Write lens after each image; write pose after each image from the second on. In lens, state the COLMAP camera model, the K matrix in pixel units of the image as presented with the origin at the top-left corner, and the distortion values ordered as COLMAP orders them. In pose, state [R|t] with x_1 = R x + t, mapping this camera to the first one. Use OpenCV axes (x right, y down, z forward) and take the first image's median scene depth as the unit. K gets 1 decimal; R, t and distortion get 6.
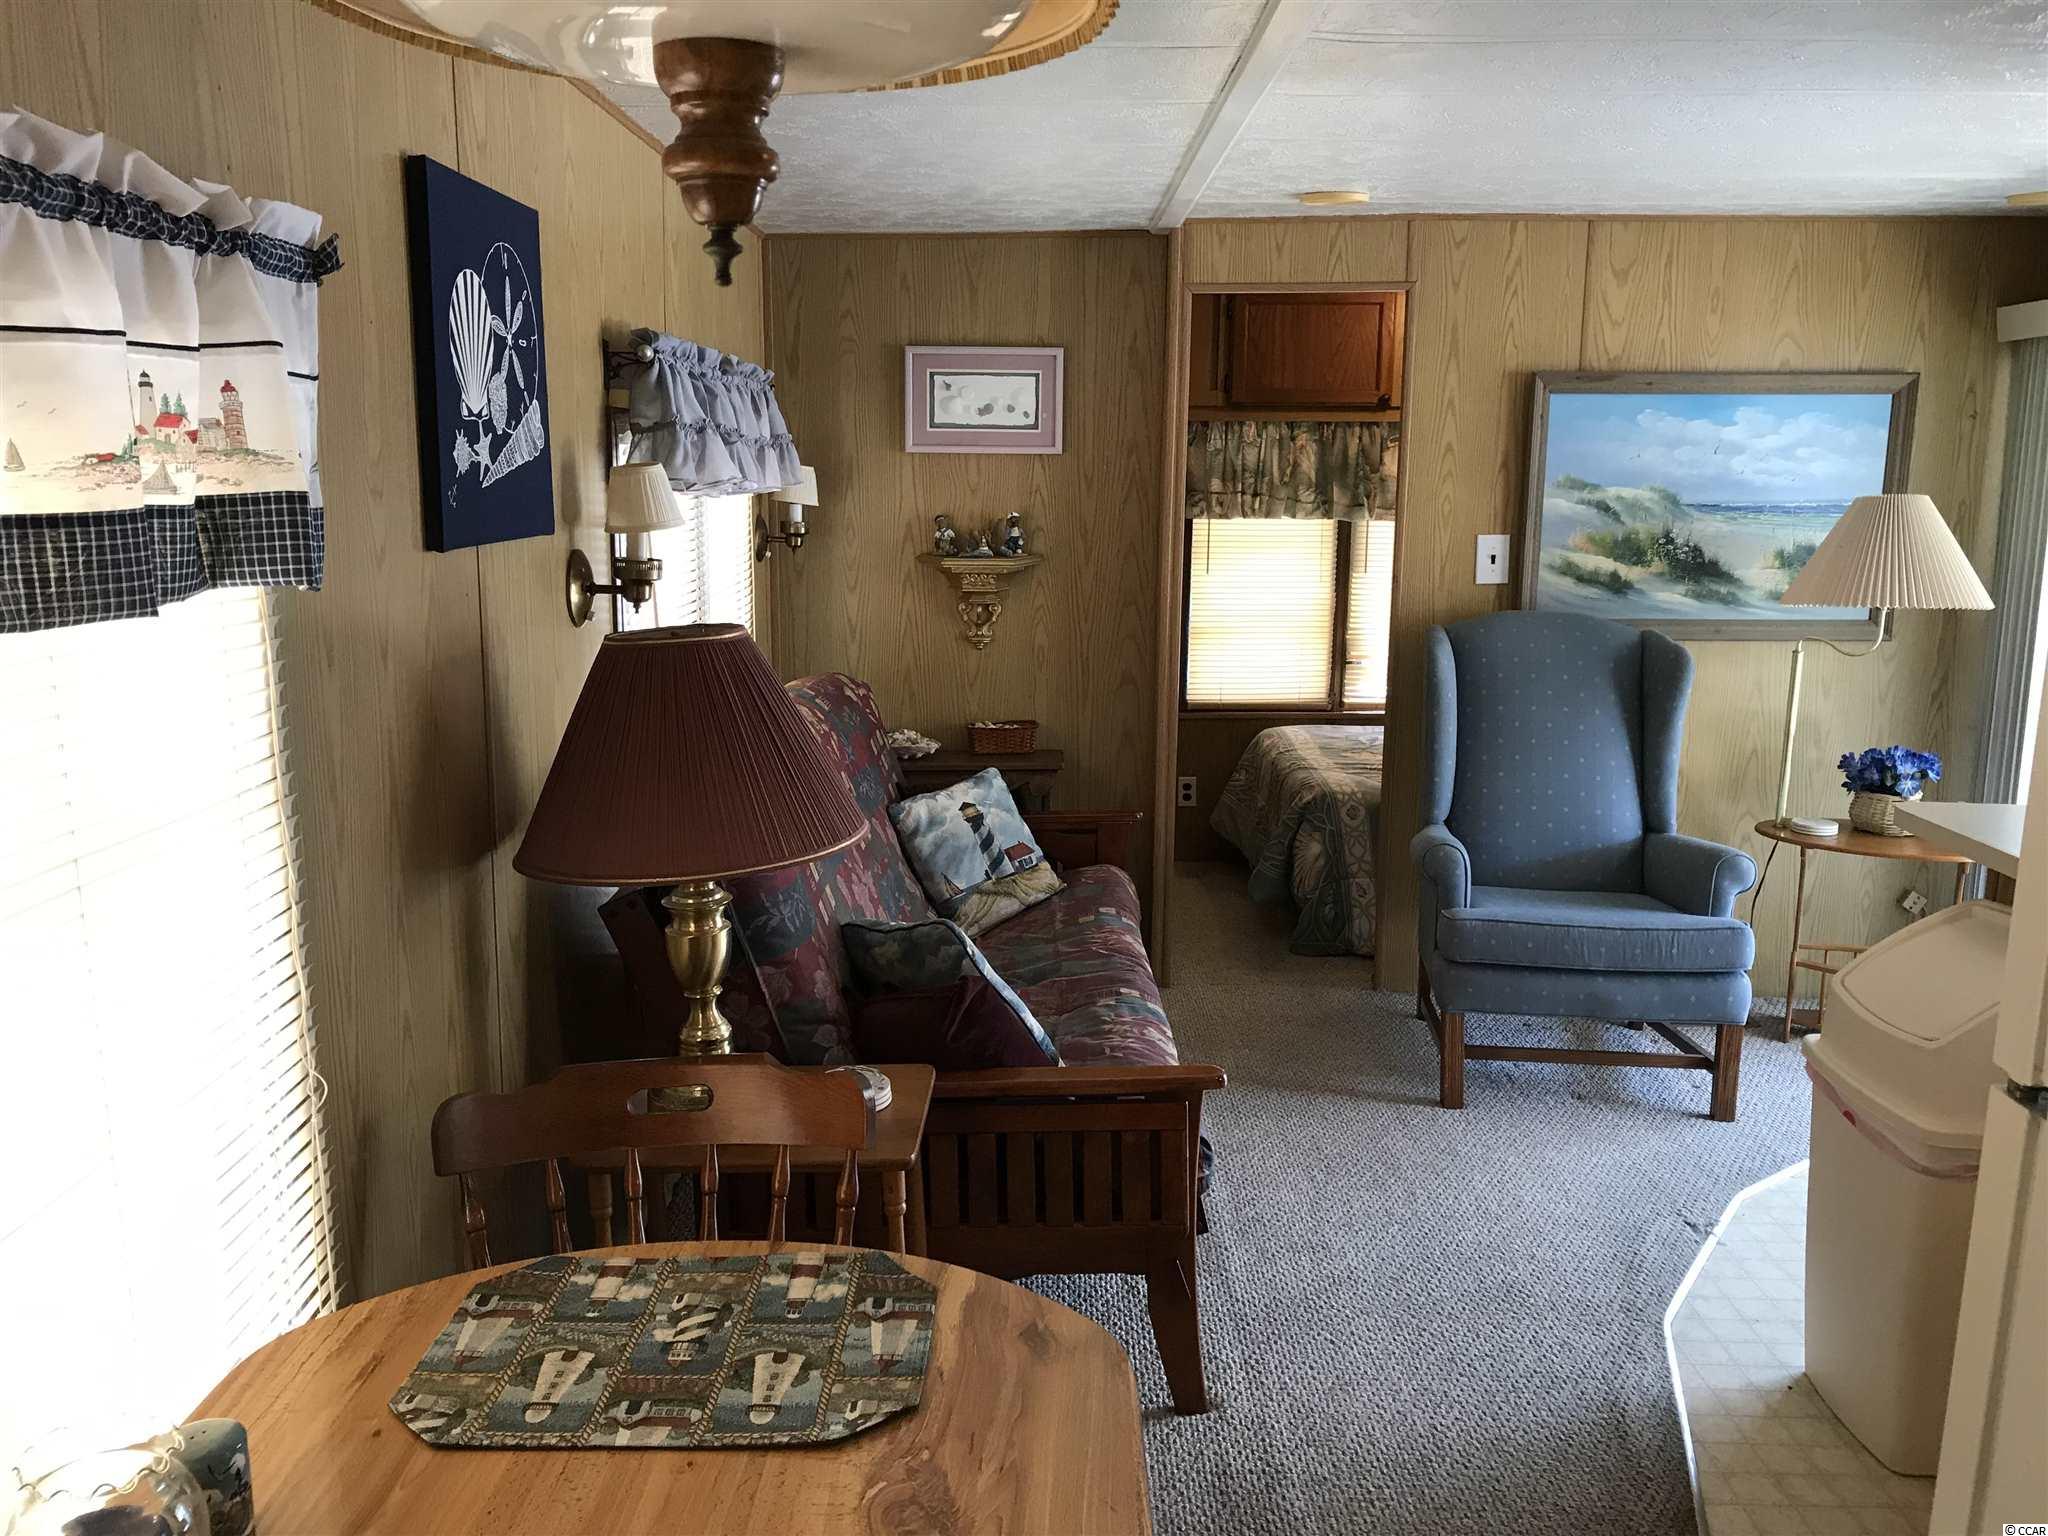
lens RADIAL K [[1682.1, 0, 1024.0], [0, 1682.1, 768.0], [0, 0, 1]] dist [0.003991, 0.007258]
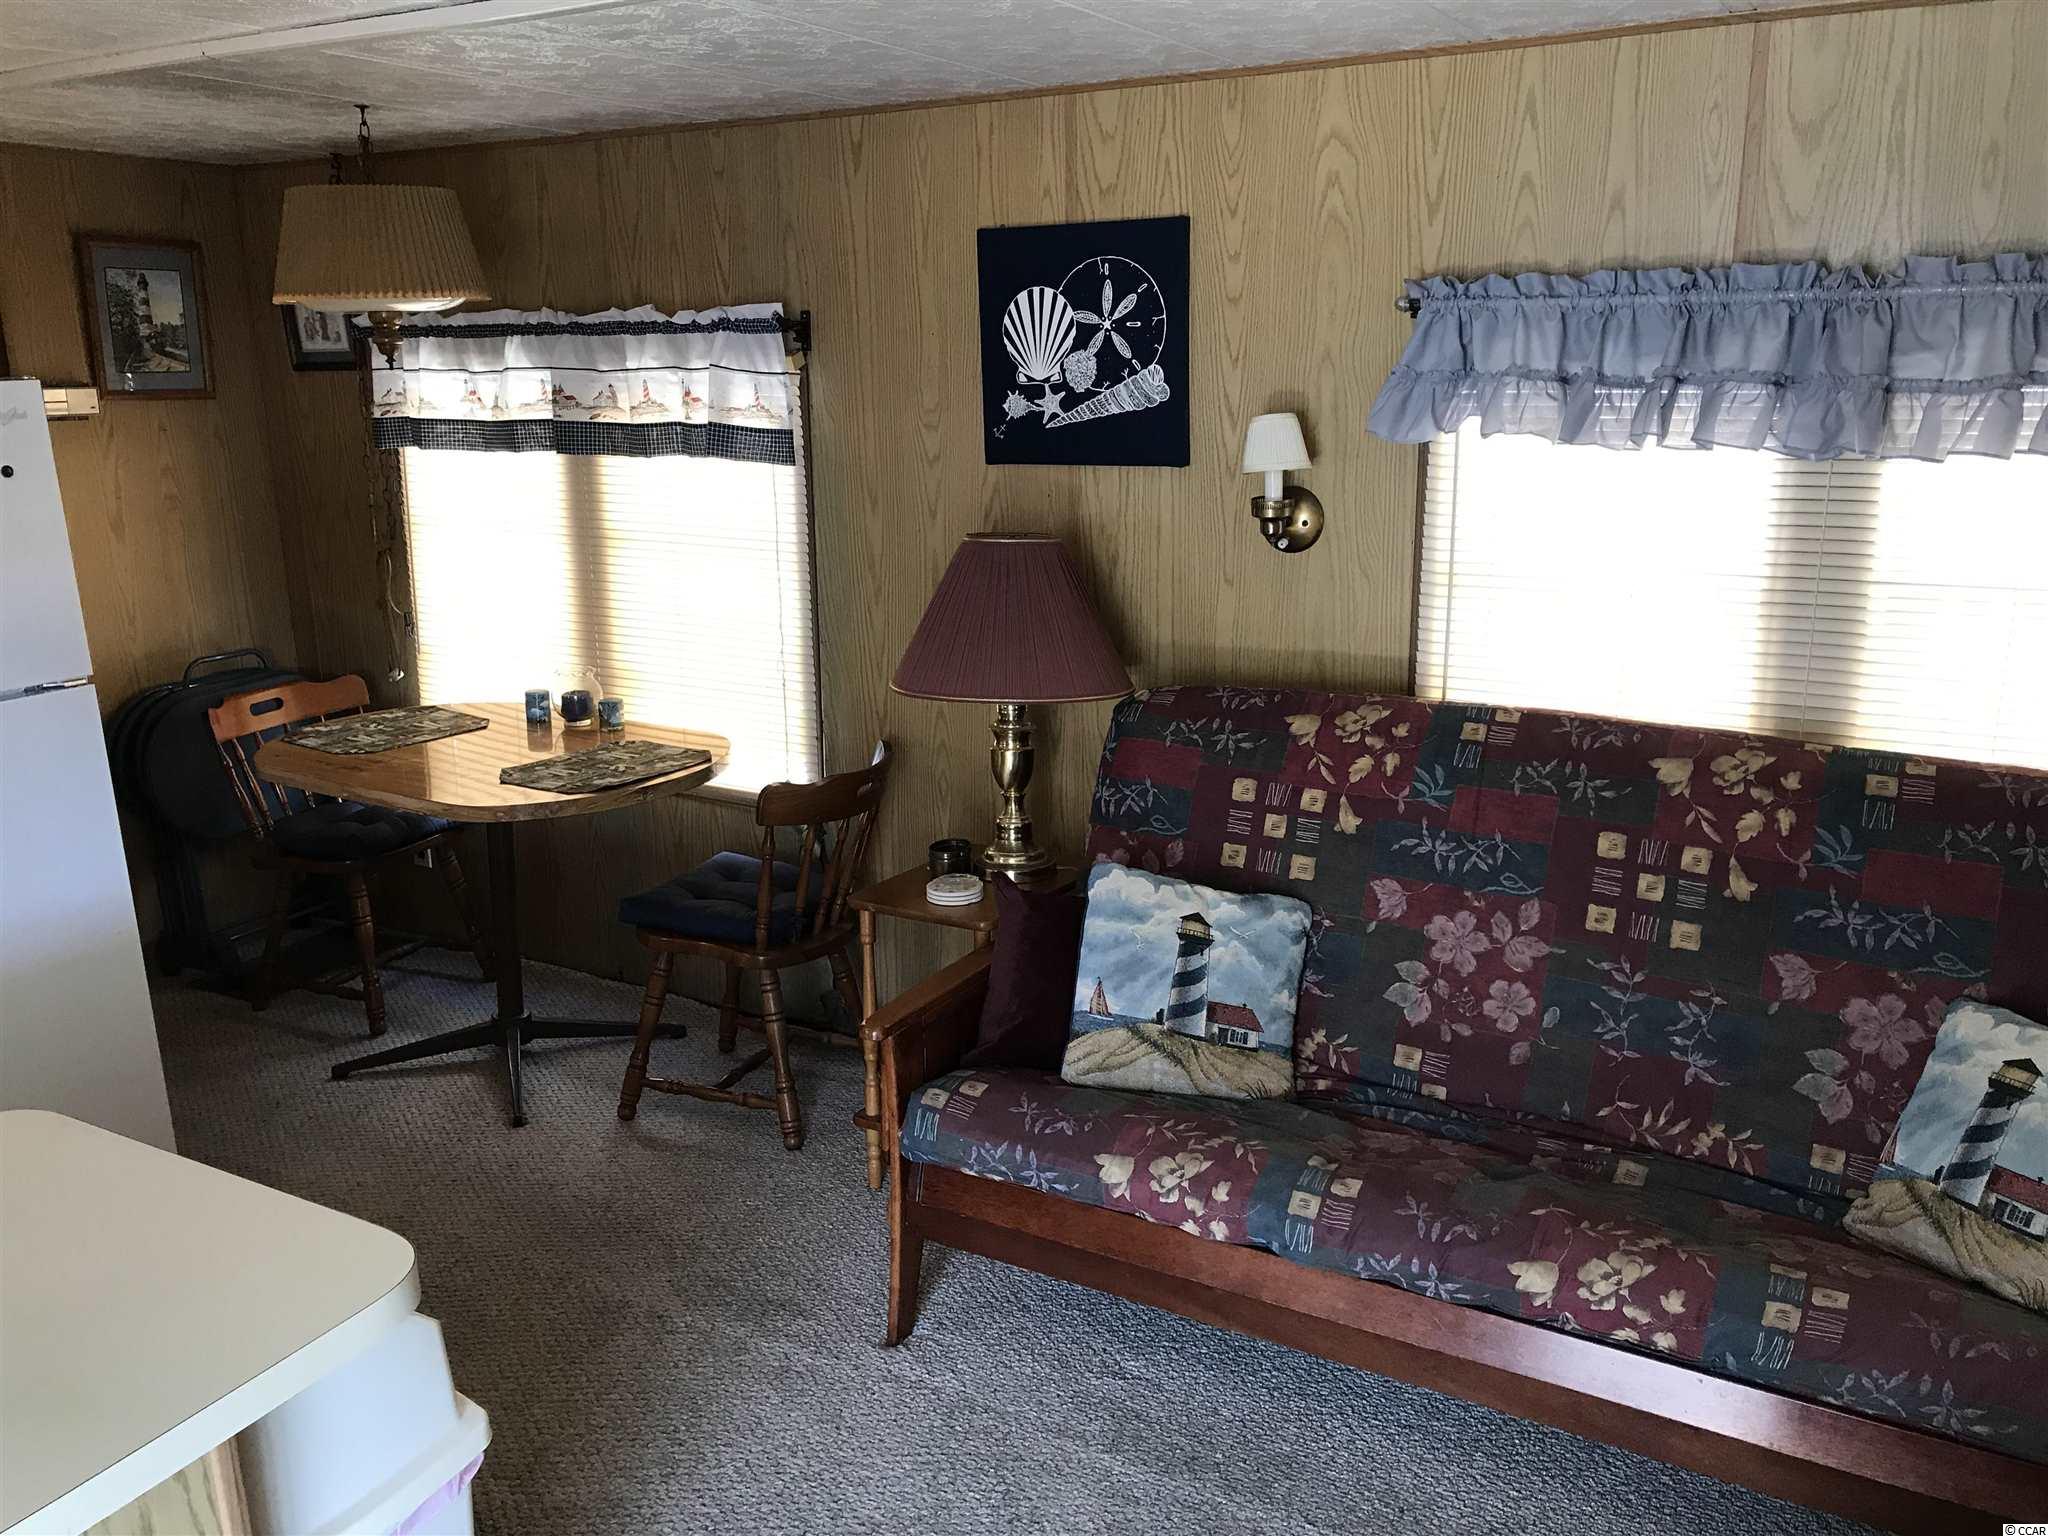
lens RADIAL K [[1655.6, 0, 1032.4], [0, 1655.6, 754.5], [0, 0, 1]] dist [0.005830, -0.002923]
pose [[-0.498179, 0.204821, -0.842536, 0.549414], [-0.140883, 0.939666, 0.311735, -0.191271], [0.855552, 0.273999, -0.439266, 0.932578]]
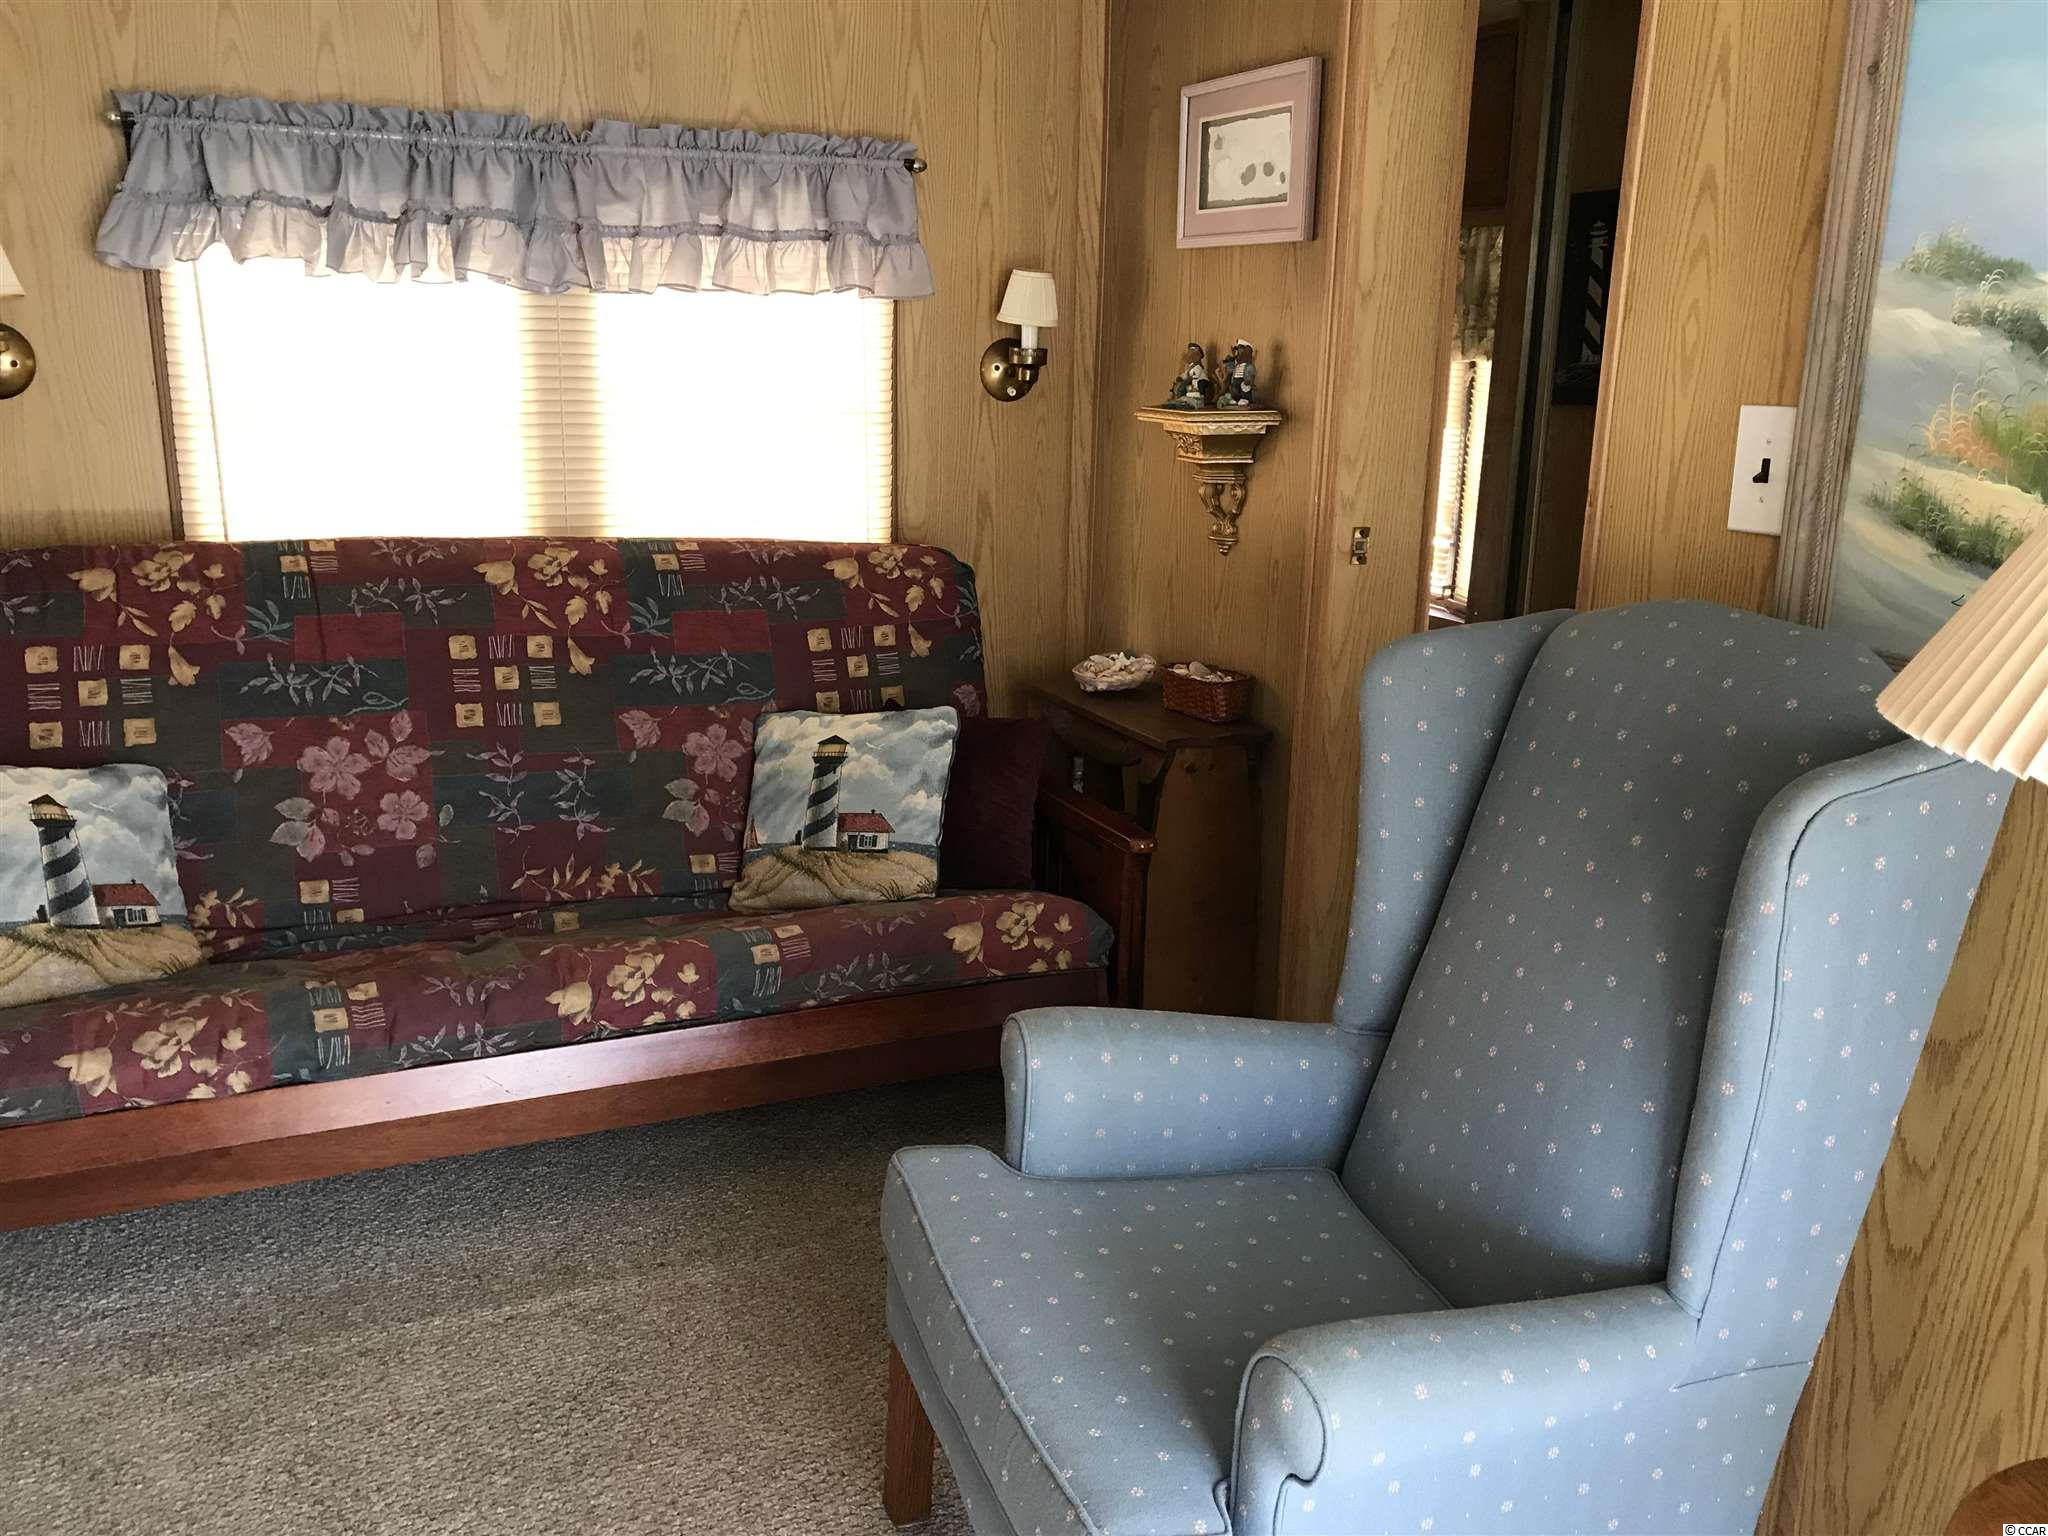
lens RADIAL K [[1666.1, 0, 1068.8], [0, 1666.1, 773.1], [0, 0, 1]] dist [-0.015269, 0.003600]
pose [[0.419246, 0.237106, -0.876364, 0.629528], [-0.176561, 0.968157, 0.177476, -0.106966], [0.890539, 0.080326, 0.447759, 0.771706]]
